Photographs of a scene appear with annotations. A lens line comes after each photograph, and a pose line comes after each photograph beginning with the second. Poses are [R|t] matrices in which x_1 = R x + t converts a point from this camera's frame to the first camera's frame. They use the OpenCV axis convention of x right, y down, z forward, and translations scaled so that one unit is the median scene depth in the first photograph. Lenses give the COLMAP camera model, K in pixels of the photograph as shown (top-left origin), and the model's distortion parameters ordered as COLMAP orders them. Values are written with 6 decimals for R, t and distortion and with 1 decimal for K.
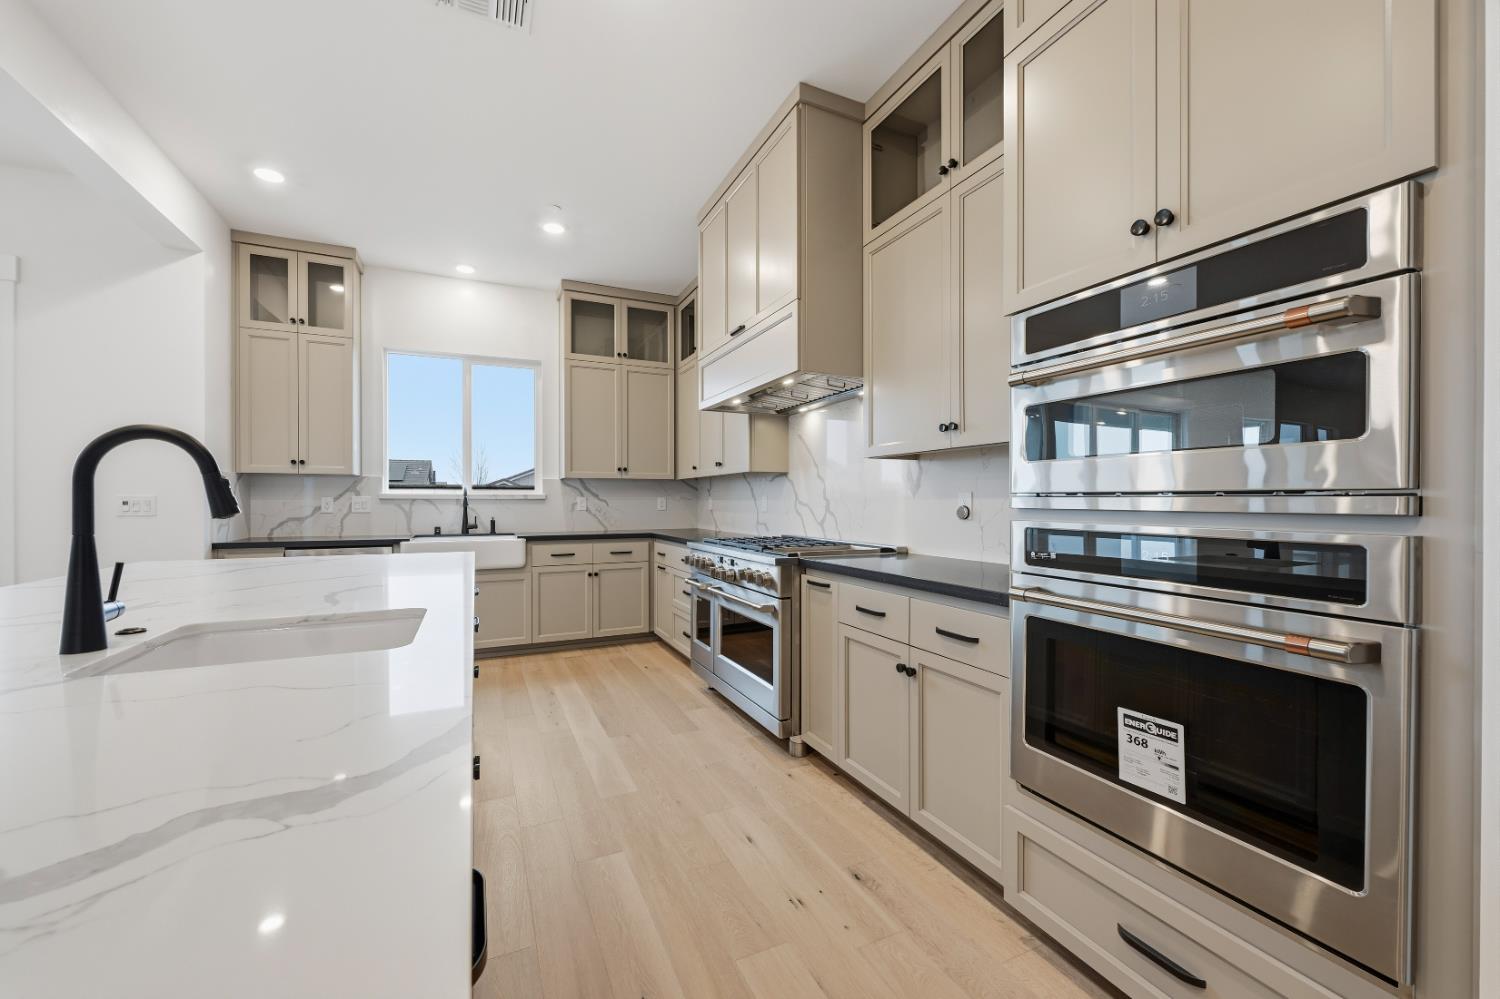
lens RADIAL K [[617.5, 0, 792.5], [0, 617.5, 500.5], [0, 0, 1]] dist [-0.004856, -0.000080]
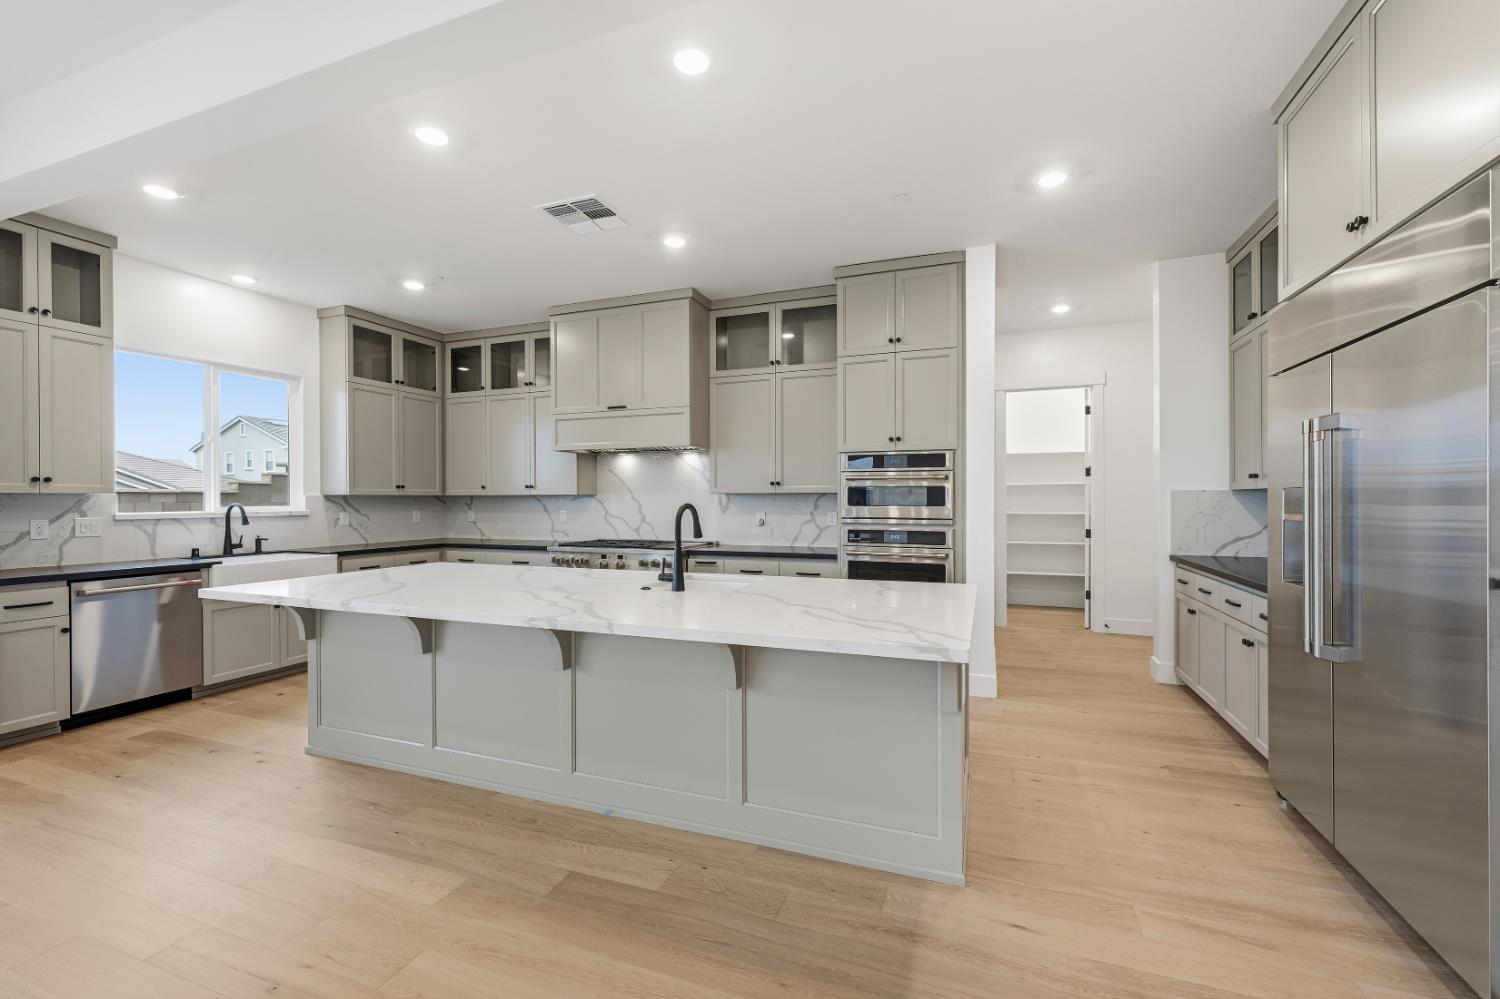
lens RADIAL K [[552.8, 0, 793.5], [0, 552.8, 500.5], [0, 0, 1]] dist [0.000042, 0.000101]
pose [[0.728549, -0.000430, 0.684994, -0.567833], [0.000704, 1.000000, -0.000122, -0.032775], [-0.684993, 0.000571, 0.728549, -0.250003]]
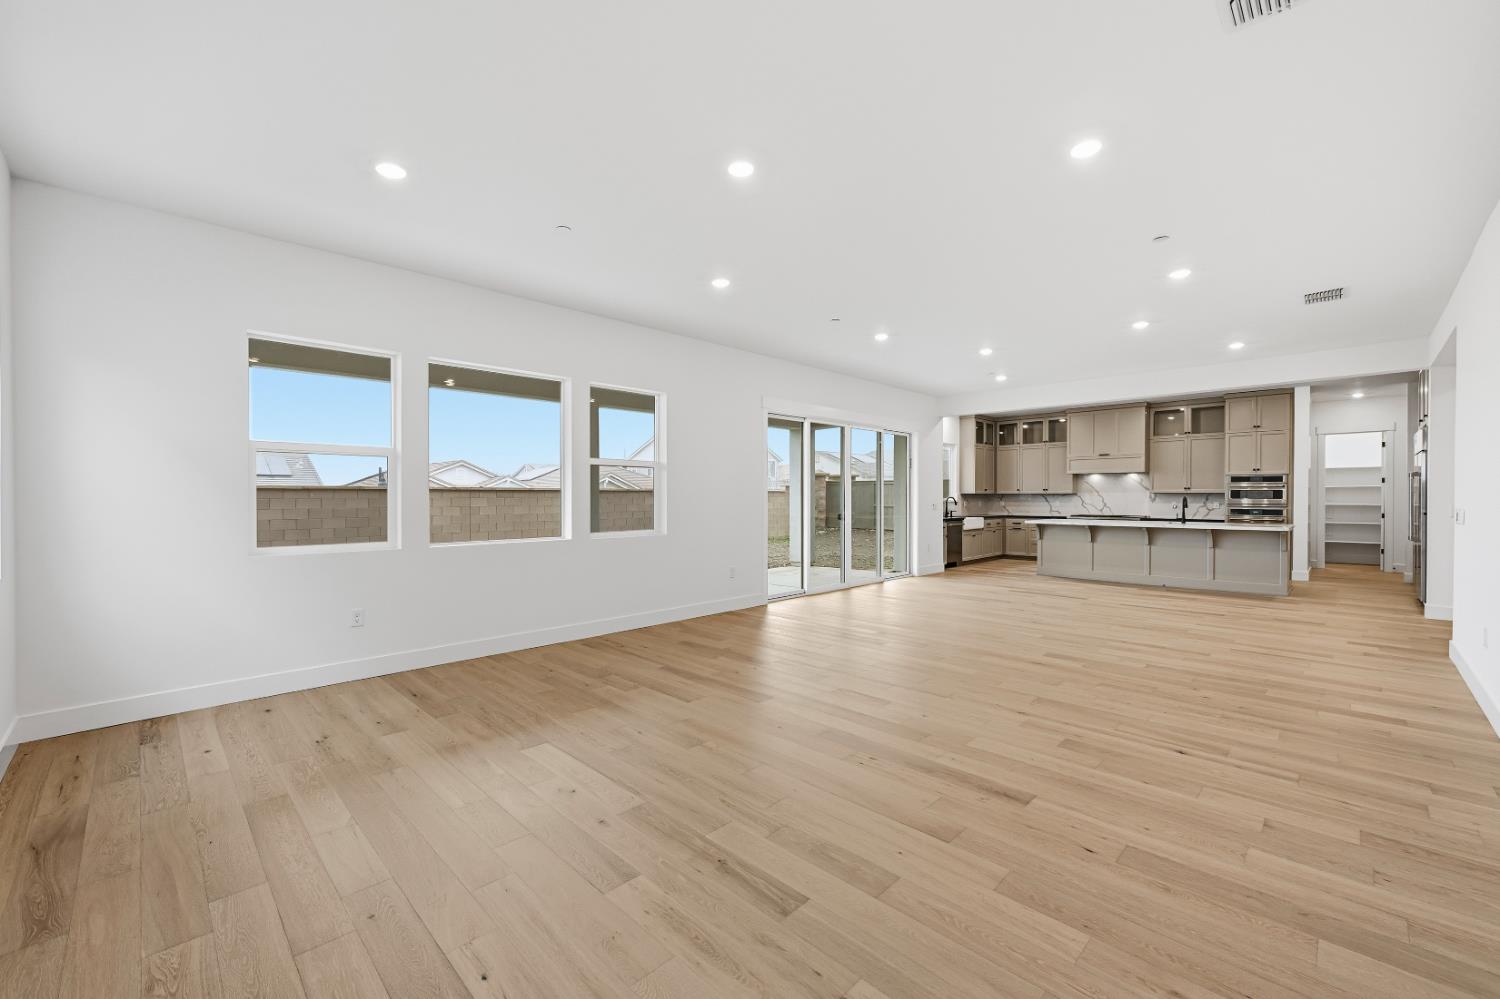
lens RADIAL K [[617.5, 0, 792.5], [0, 617.5, 500.5], [0, 0, 1]] dist [-0.004856, -0.000080]
pose [[0.938416, -0.000031, 0.345507, -2.266951], [-0.002261, 0.999978, 0.006229, -0.027571], [-0.345499, -0.006627, 0.938396, -1.278687]]
